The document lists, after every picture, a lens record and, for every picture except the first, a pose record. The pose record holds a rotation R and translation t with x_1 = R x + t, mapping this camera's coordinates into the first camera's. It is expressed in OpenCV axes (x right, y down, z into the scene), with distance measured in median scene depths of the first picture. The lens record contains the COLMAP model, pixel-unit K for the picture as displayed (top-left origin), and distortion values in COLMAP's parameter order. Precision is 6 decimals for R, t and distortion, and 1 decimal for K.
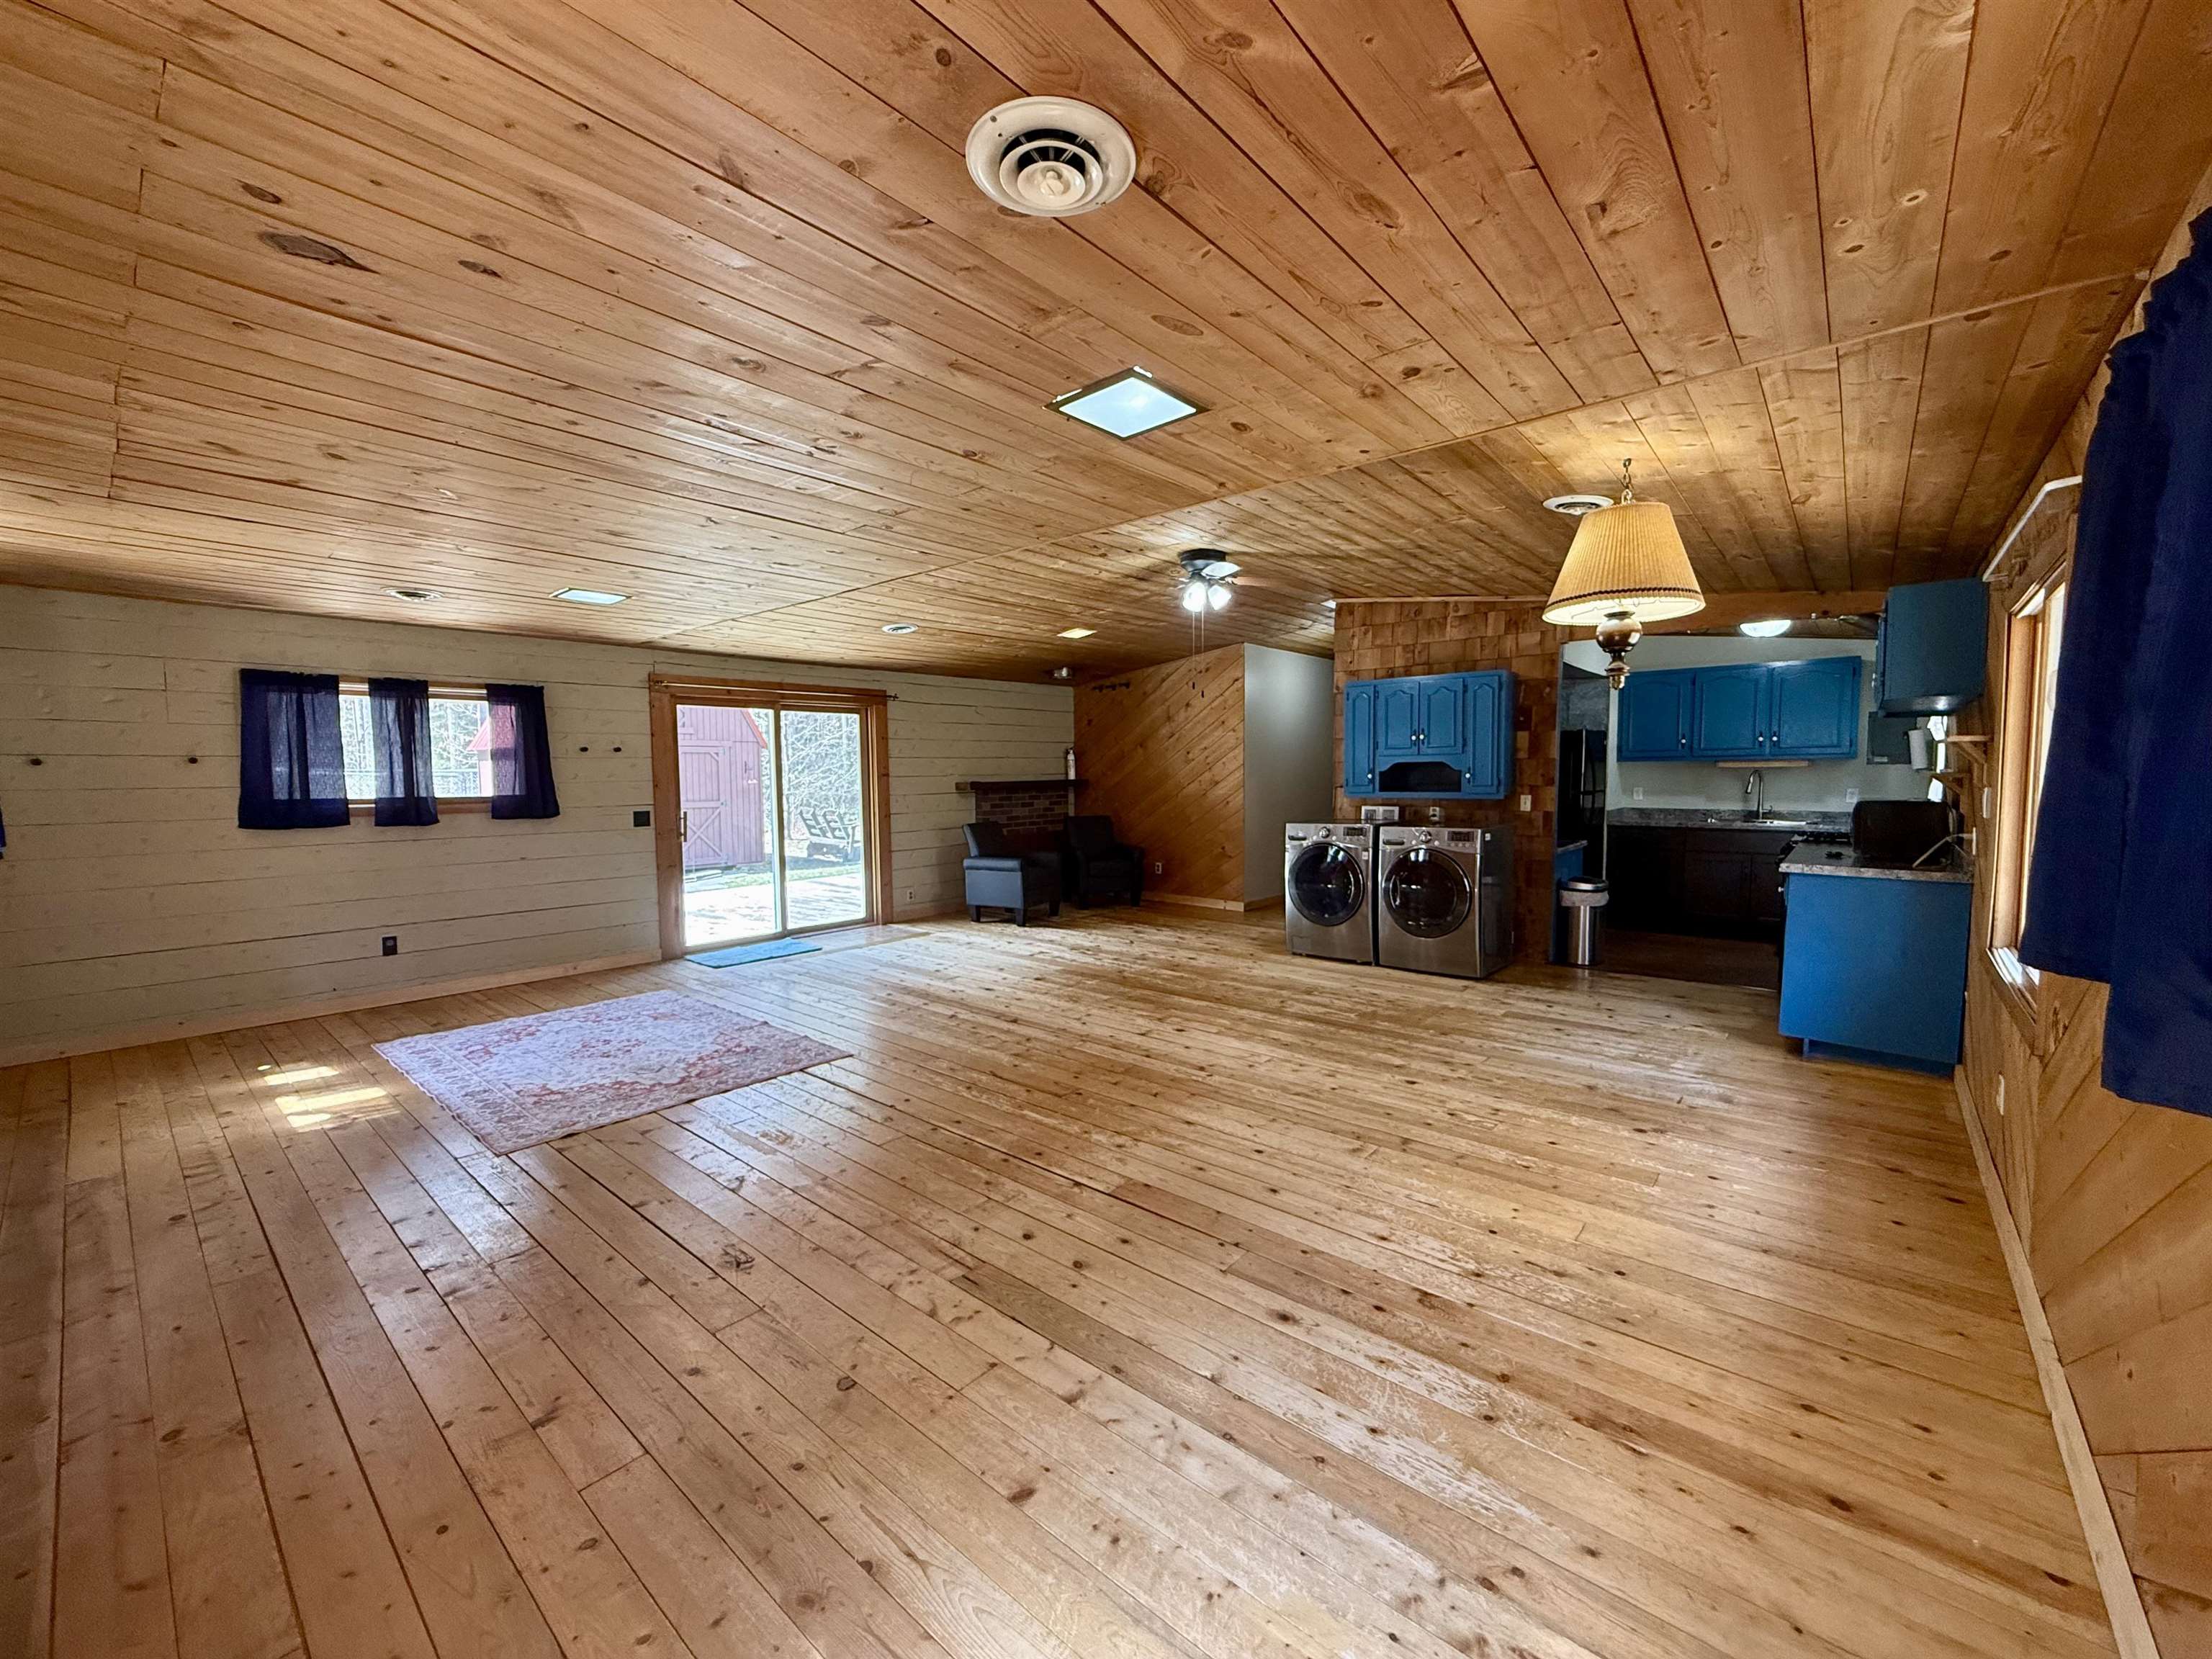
lens RADIAL K [[878.7, 0, 1092.8], [0, 878.7, 825.3], [0, 0, 1]] dist [0.001141, 0.000166]
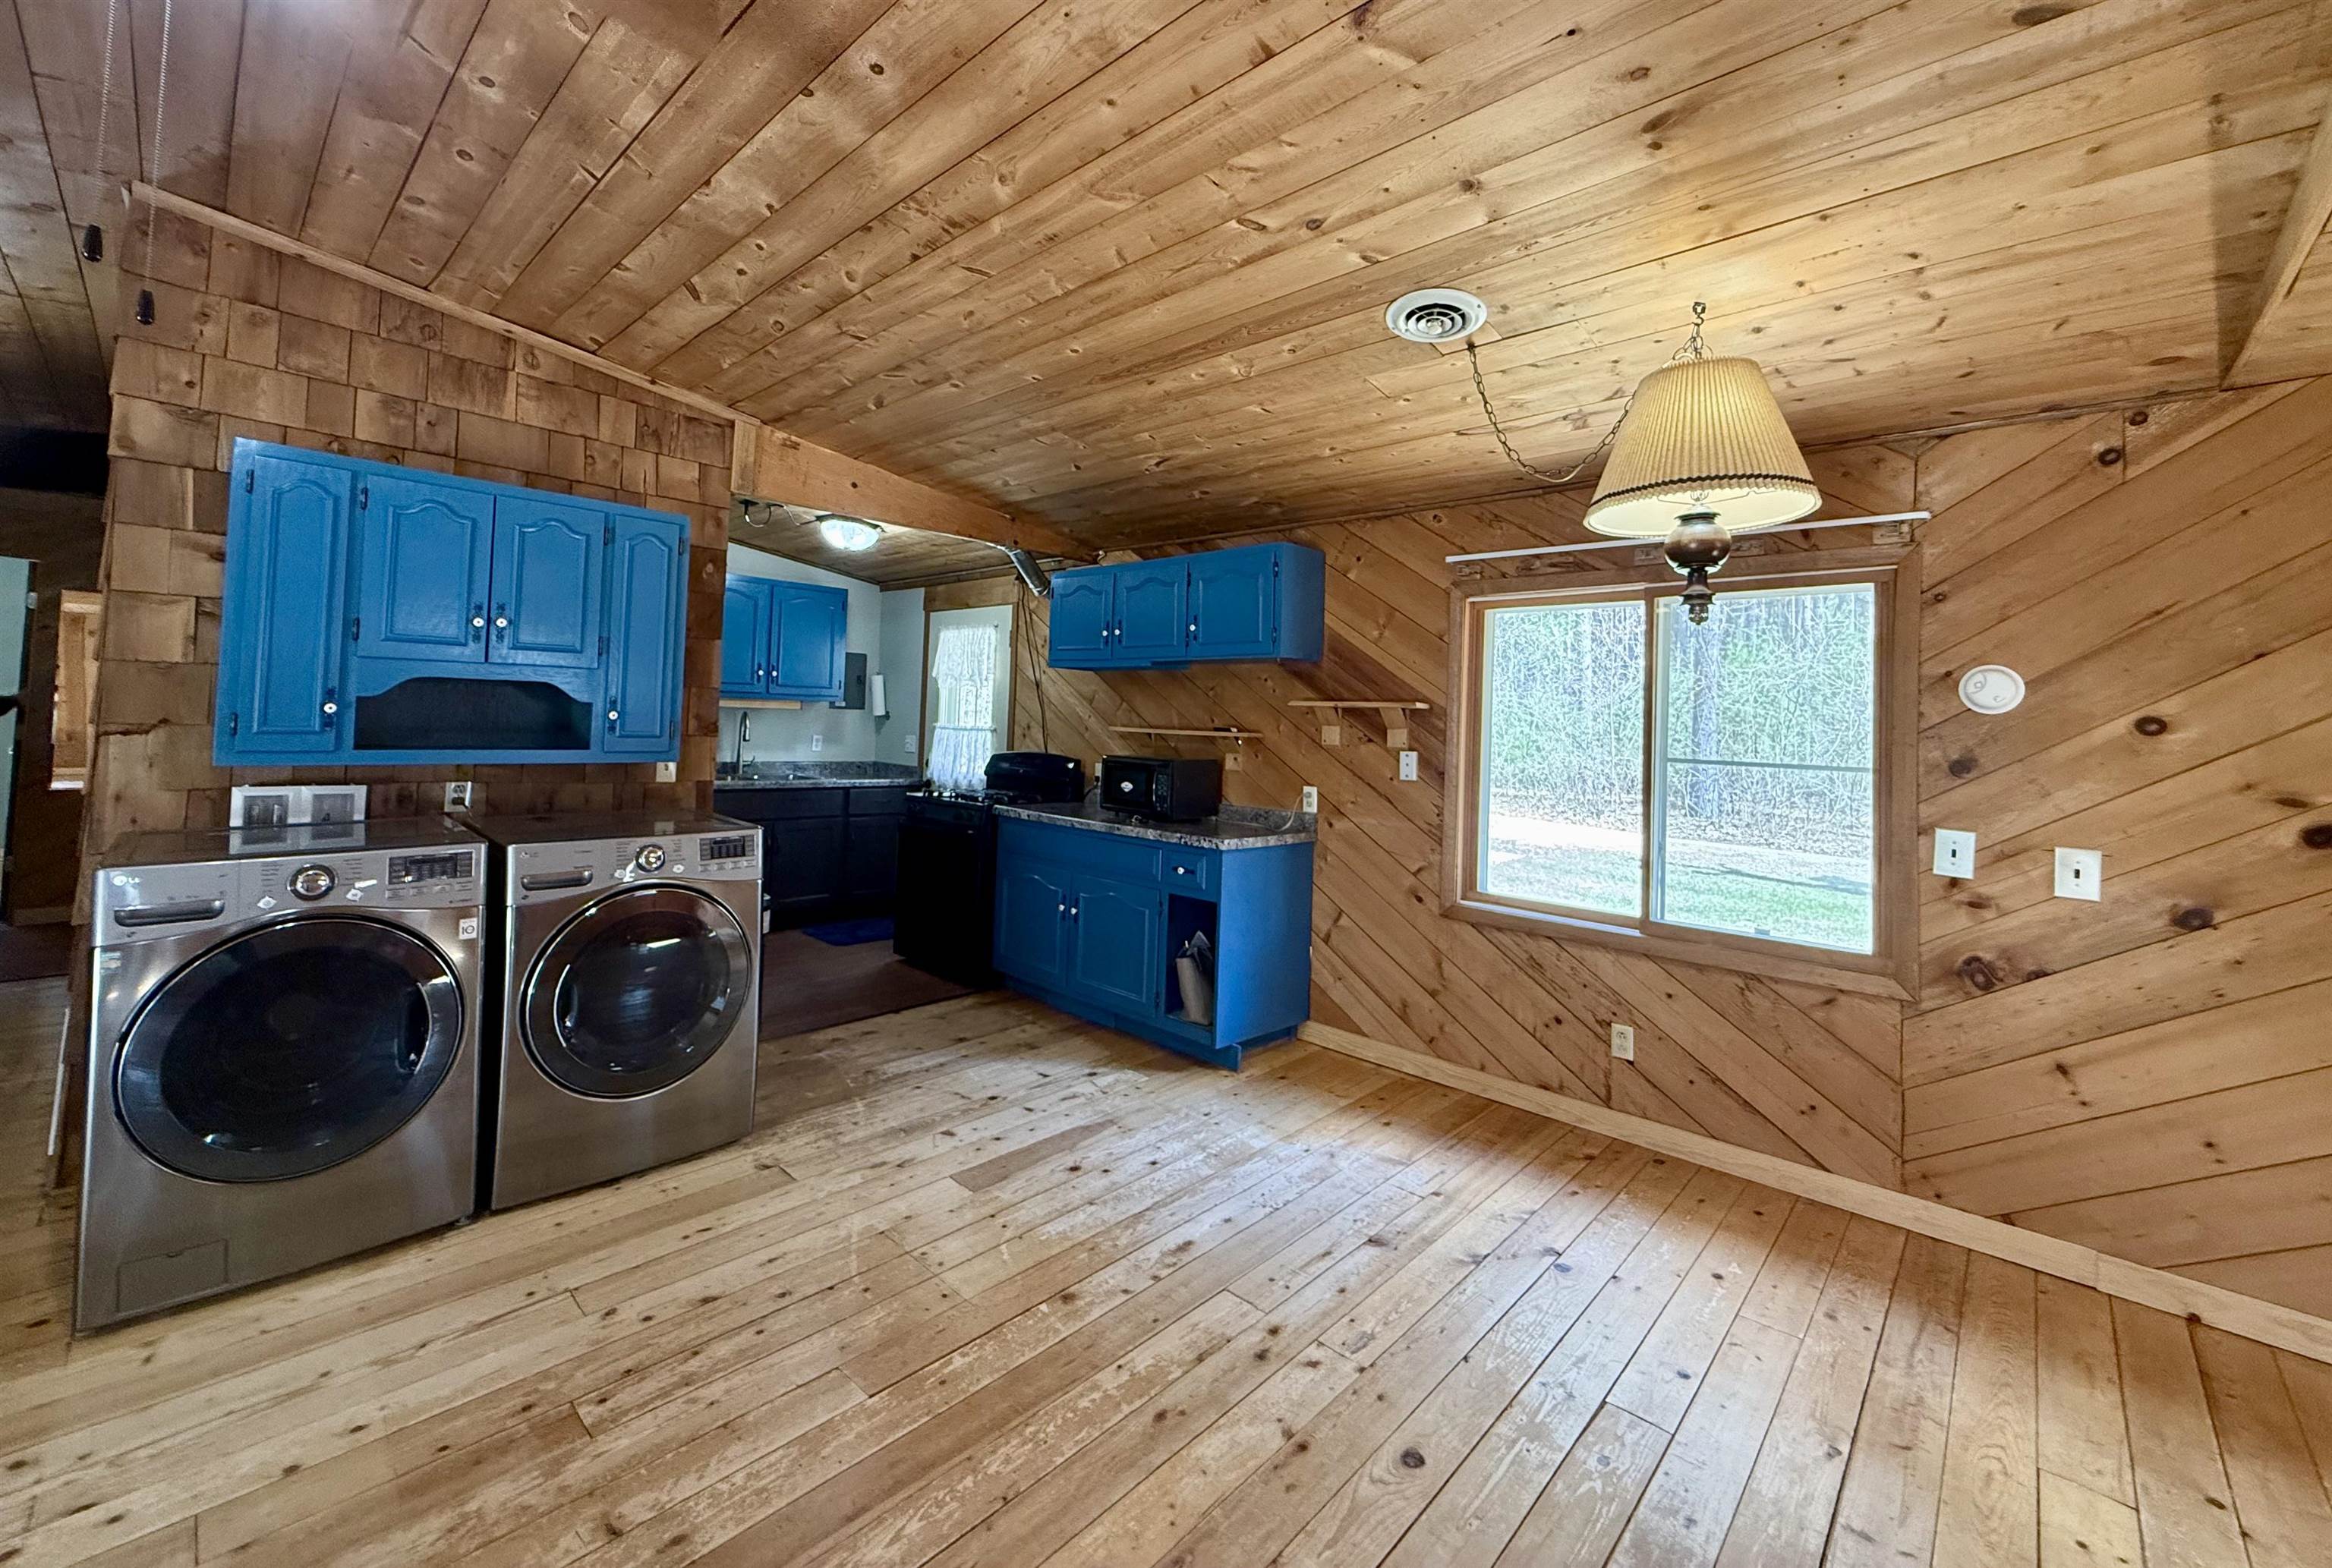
lens RADIAL K [[929.9, 0, 1165.0], [0, 929.9, 690.4], [0, 0, 1]] dist [-0.000145, -0.000039]
pose [[0.043361, 0.043525, 0.998111, -0.091994], [0.024903, 0.998693, -0.044632, -0.053259], [-0.998749, 0.026791, 0.042220, 0.897006]]
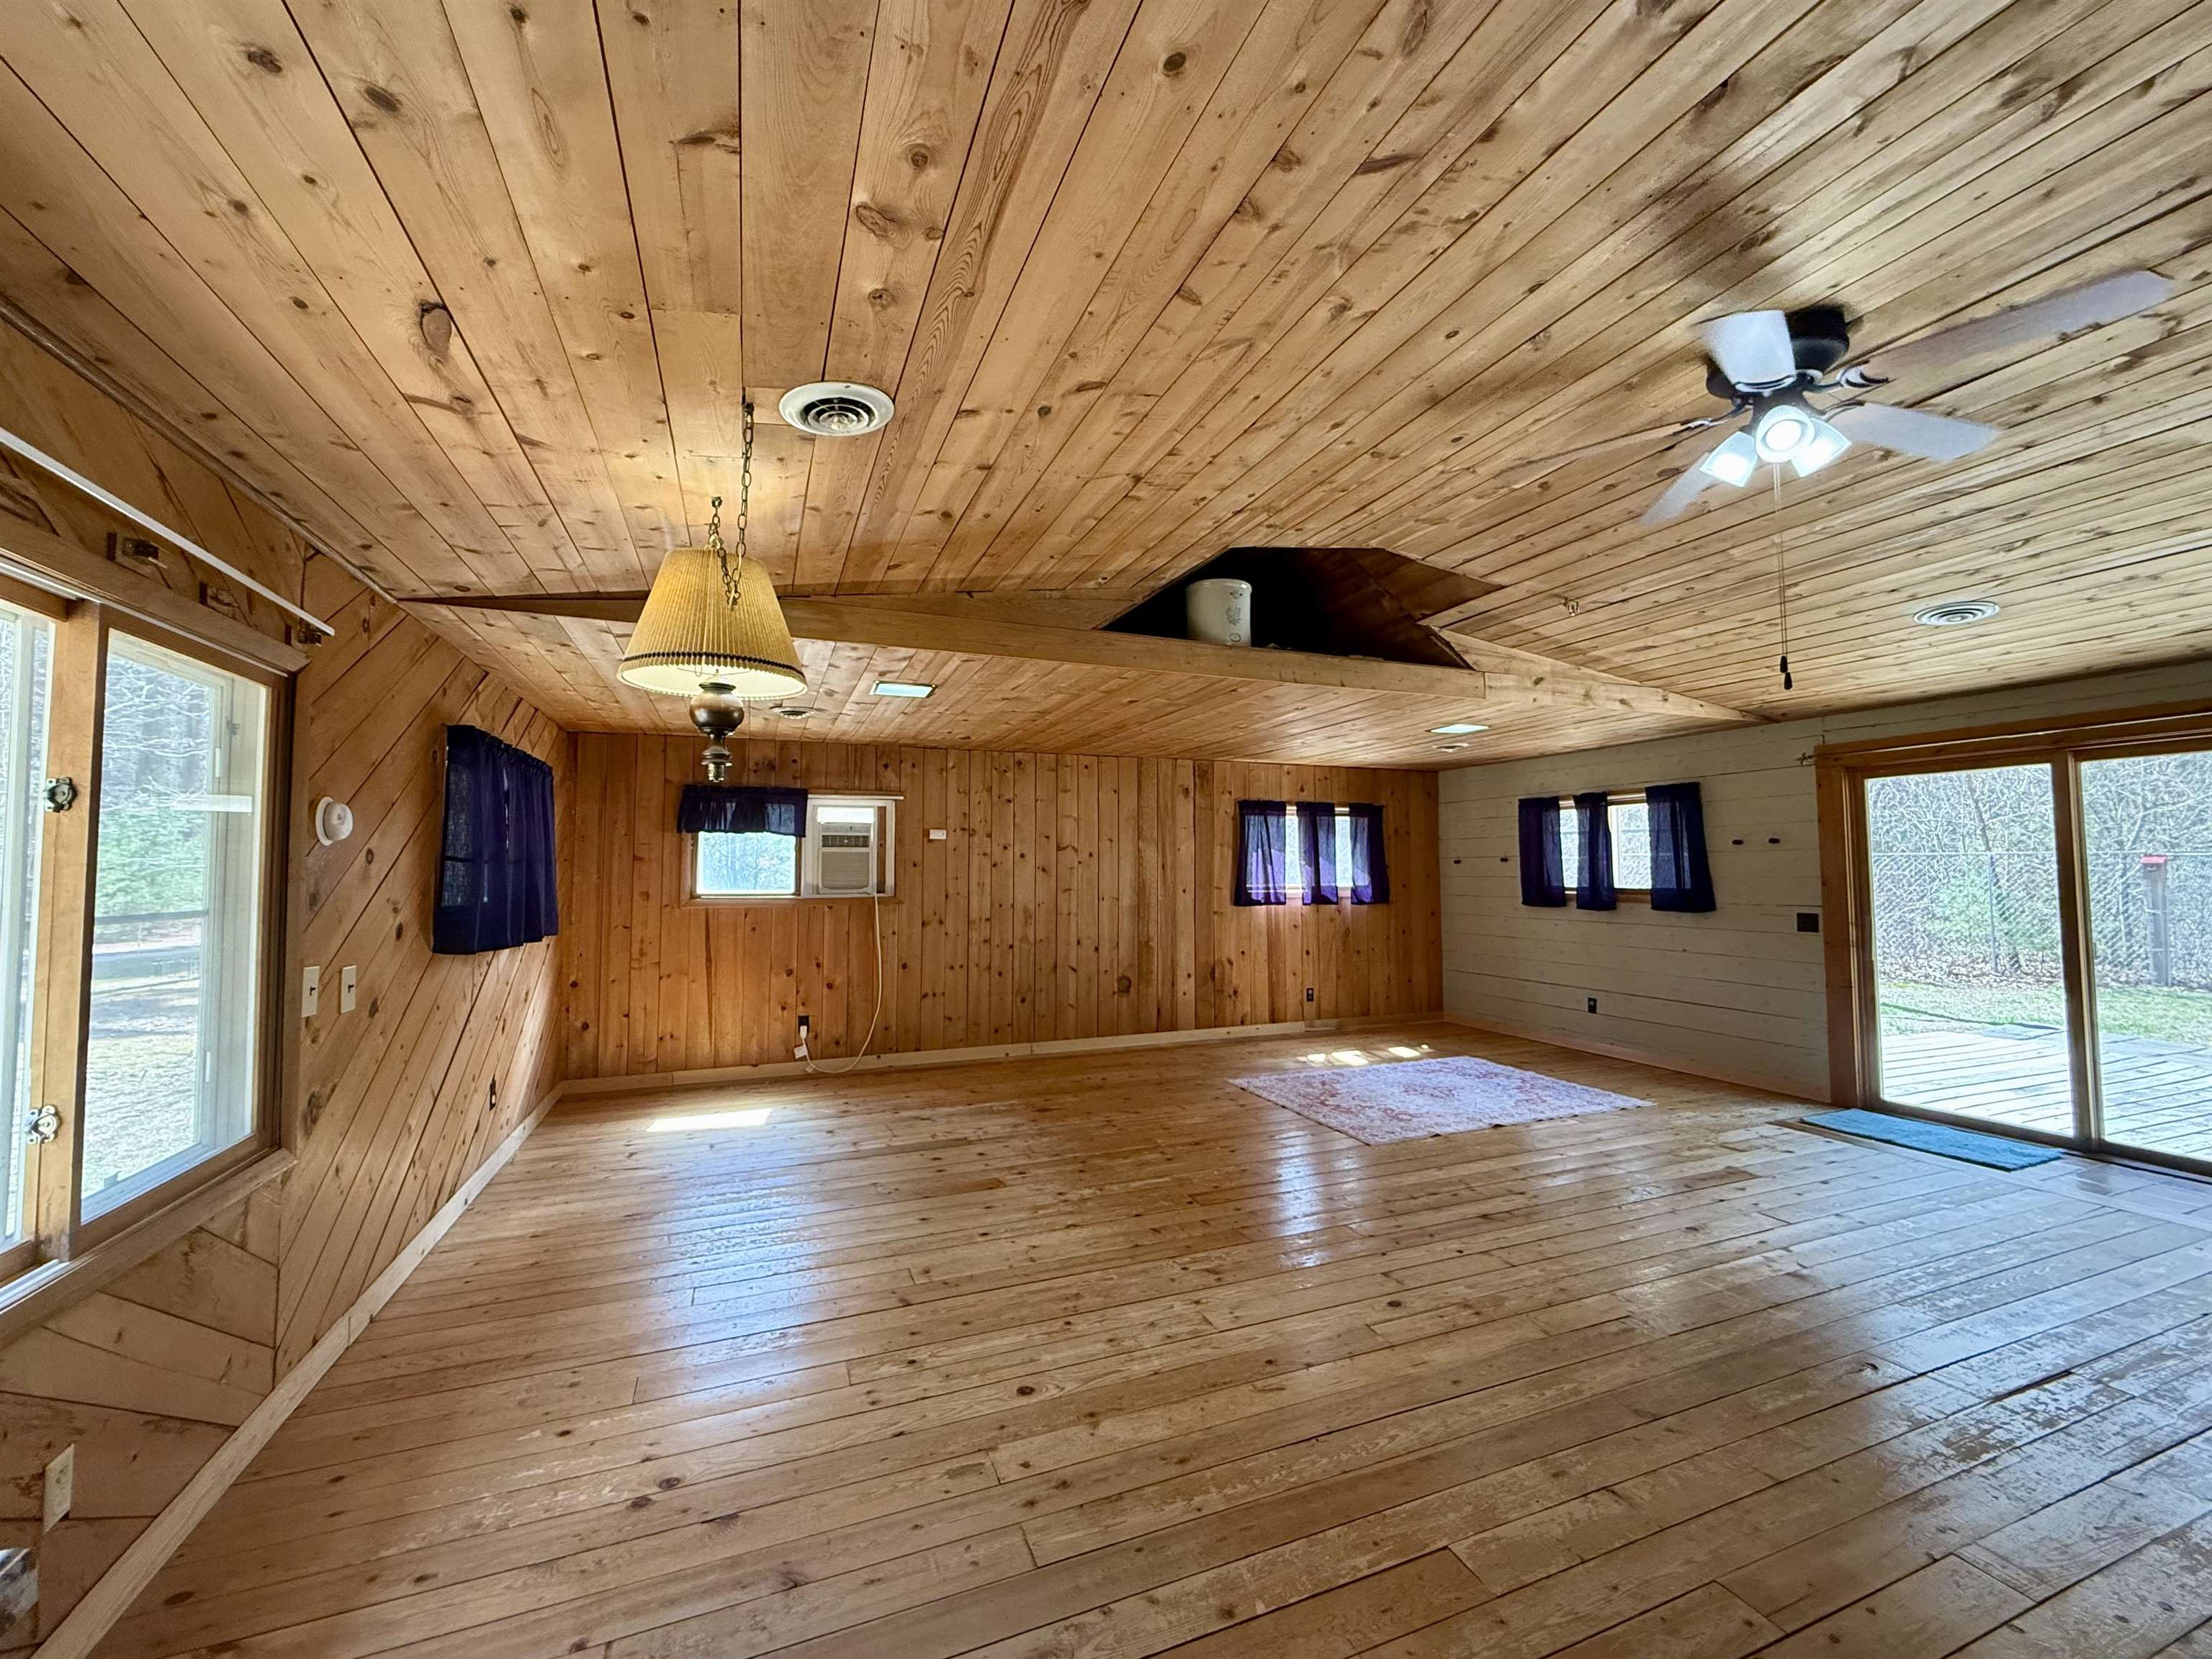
lens RADIAL K [[892.9, 0, 1106.0], [0, 892.9, 829.5], [0, 0, 1]] dist [0.000311, 0.000123]
pose [[-0.458033, -0.032257, -0.888350, 0.738651], [-0.045667, 0.998876, -0.012724, -0.074261], [0.887761, 0.034740, -0.458991, 1.084389]]
